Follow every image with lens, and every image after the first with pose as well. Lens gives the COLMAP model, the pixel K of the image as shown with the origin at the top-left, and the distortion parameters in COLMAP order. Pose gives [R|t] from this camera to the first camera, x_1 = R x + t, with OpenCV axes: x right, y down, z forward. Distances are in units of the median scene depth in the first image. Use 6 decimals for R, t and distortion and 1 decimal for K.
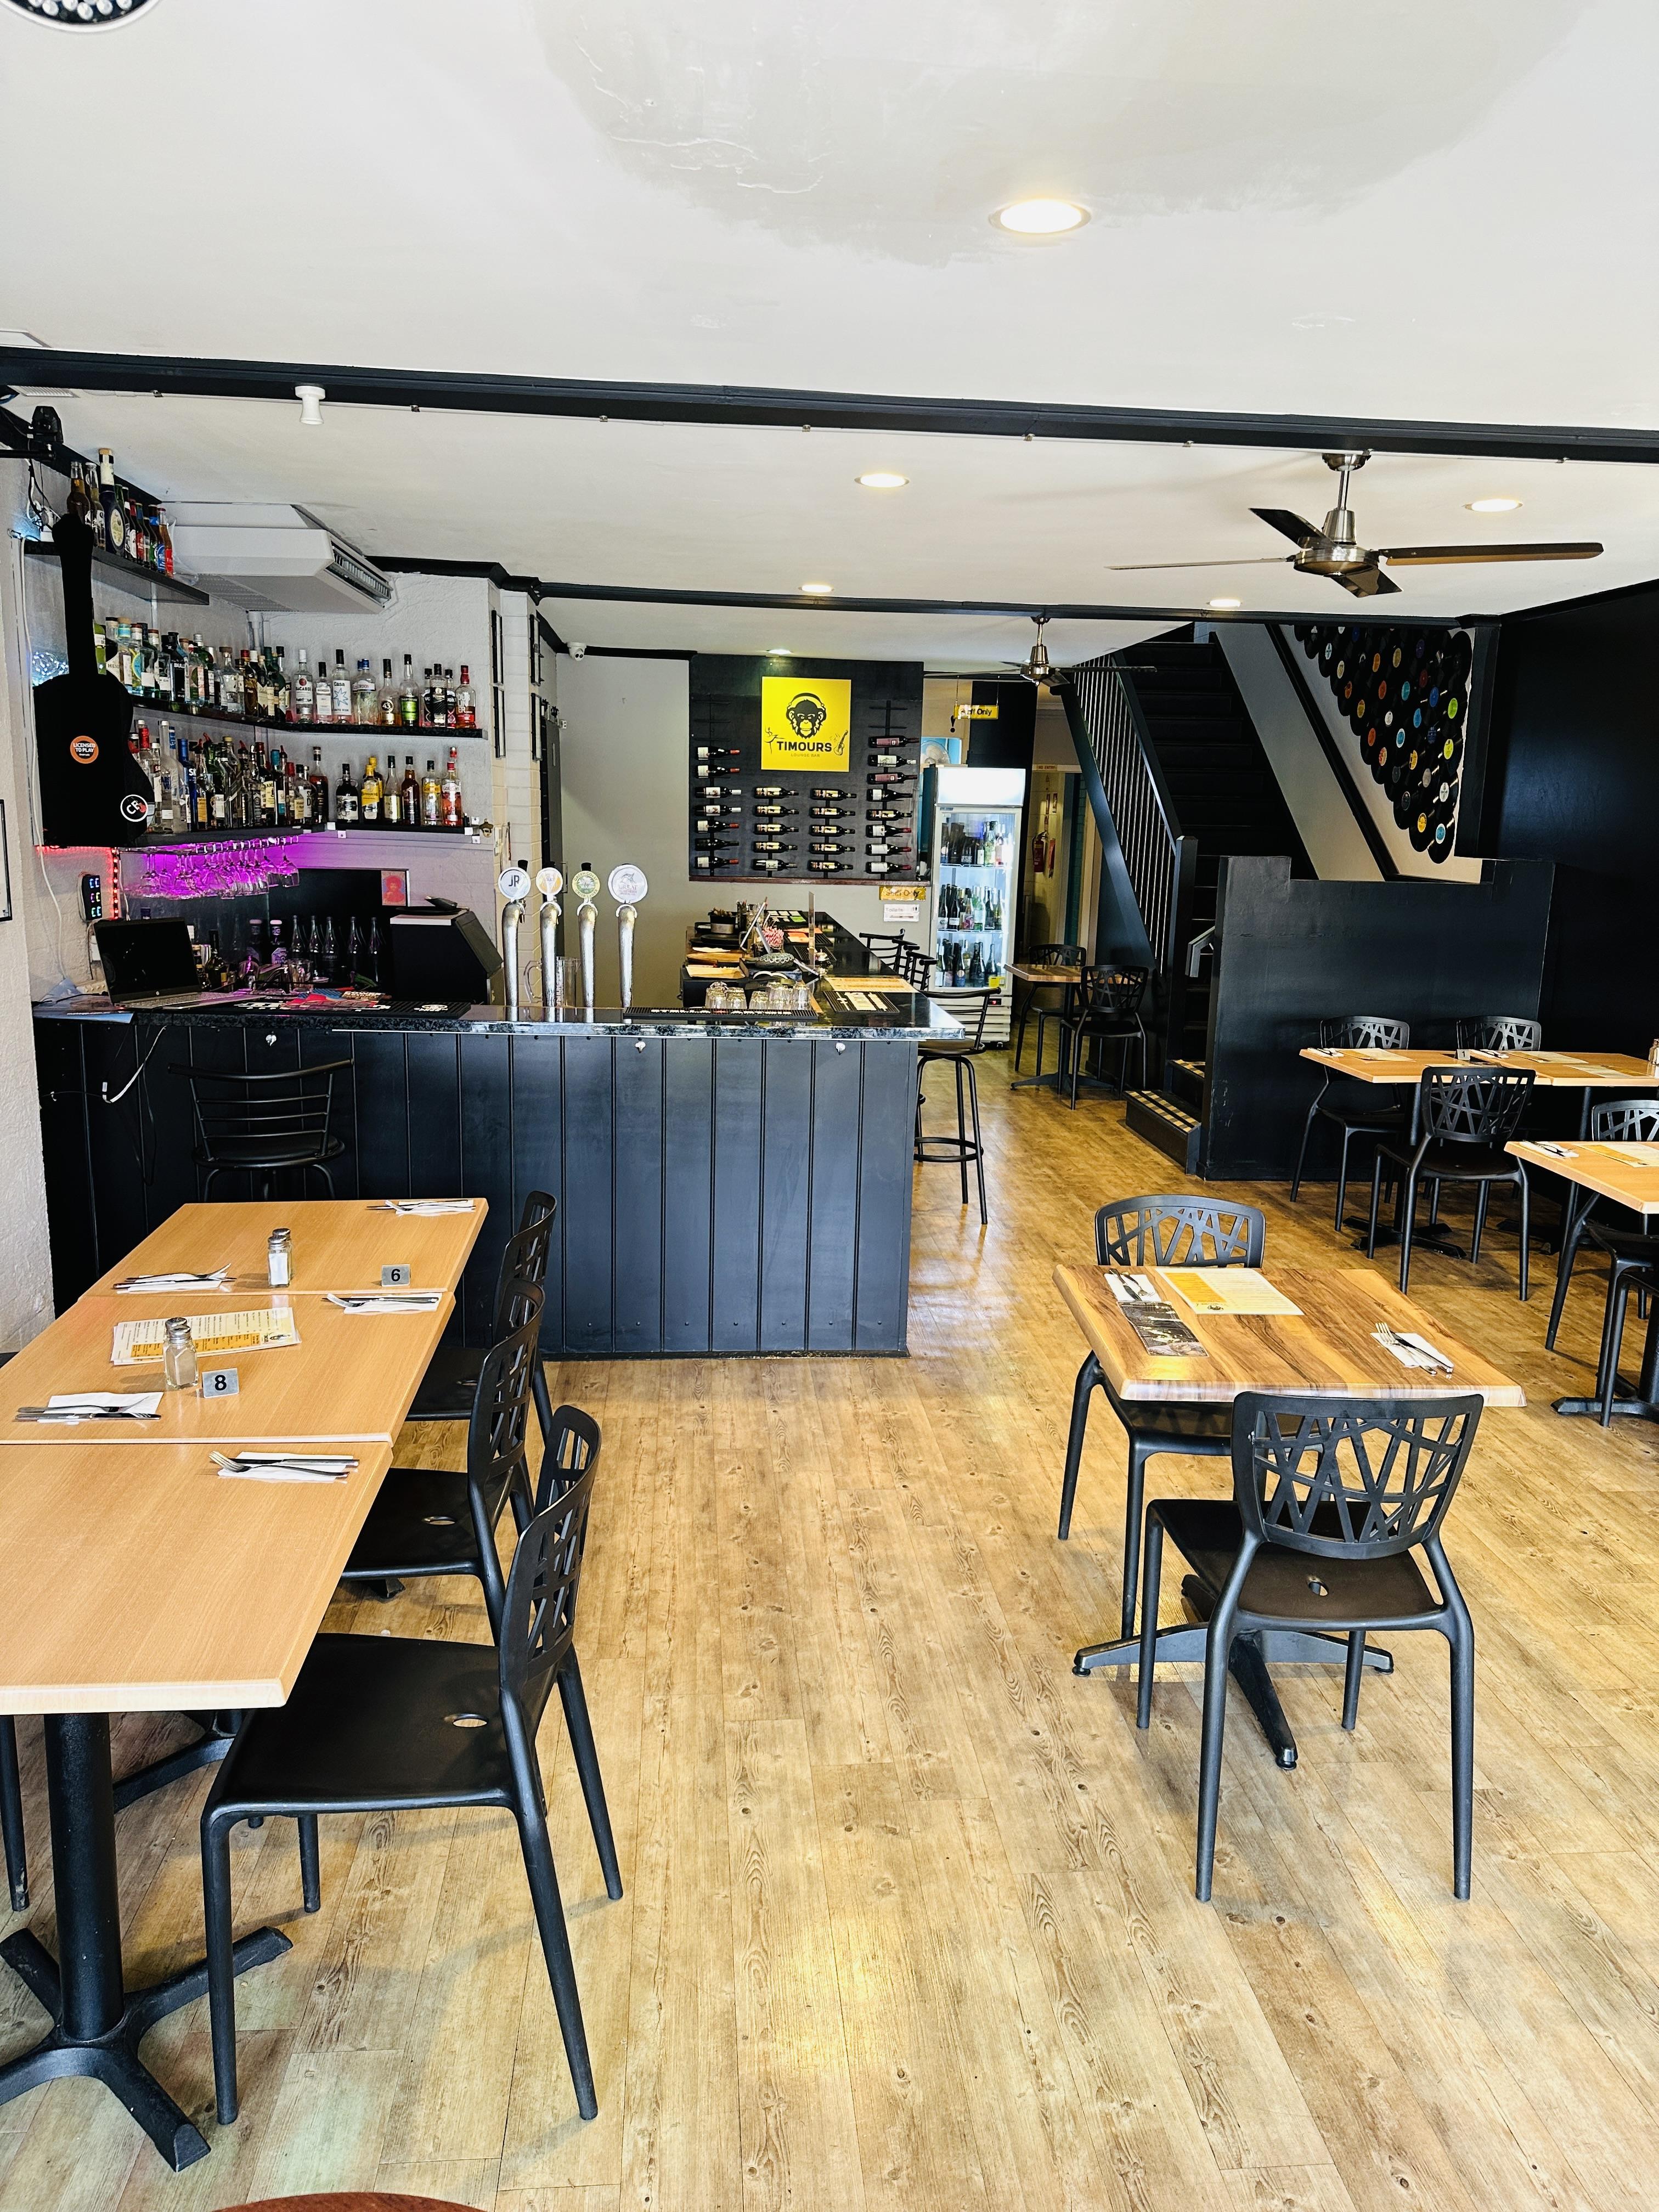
lens RADIAL K [[1608.7, 0, 831.3], [0, 1608.7, 1110.6], [0, 0, 1]] dist [0.001924, -0.000071]
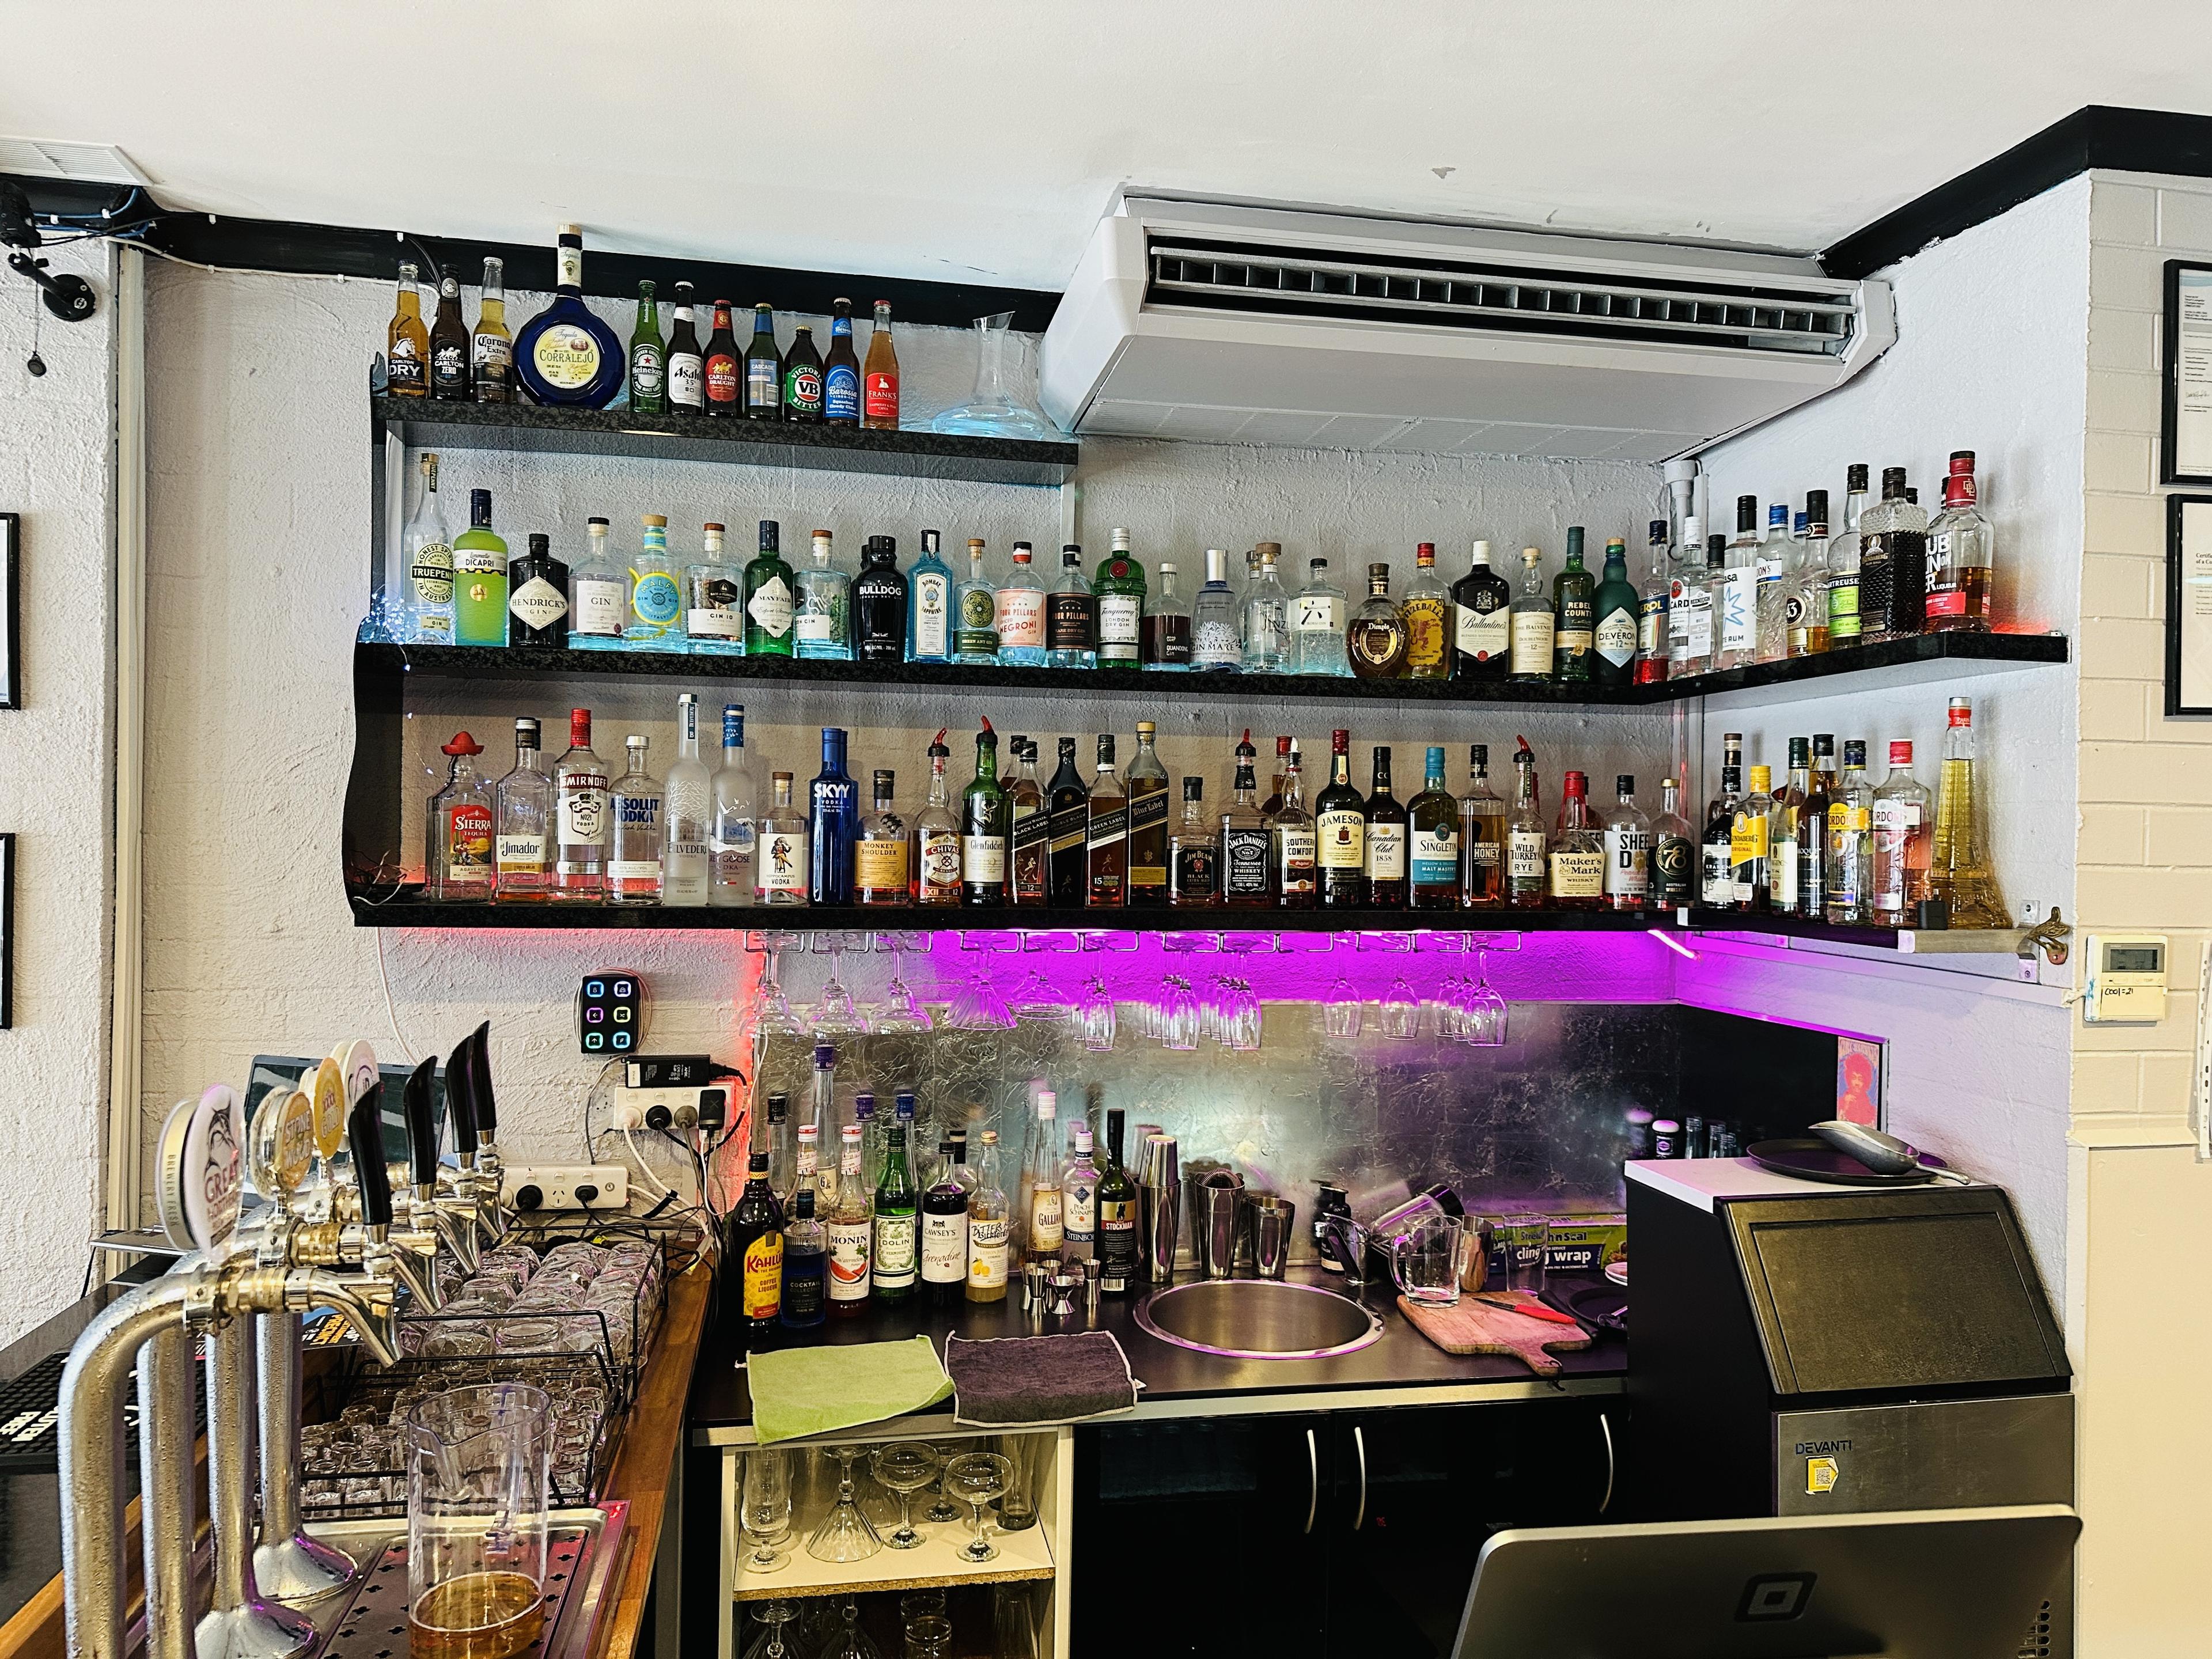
lens RADIAL K [[1608.7, 0, 1108.4], [0, 1608.7, 837.1], [0, 0, 1]] dist [0.001924, -0.000071]
pose [[0.099731, -0.026059, -0.994673, 0.084254], [-0.182237, 0.982269, -0.044006, -0.151356], [0.978184, 0.185655, 0.093213, 0.809297]]
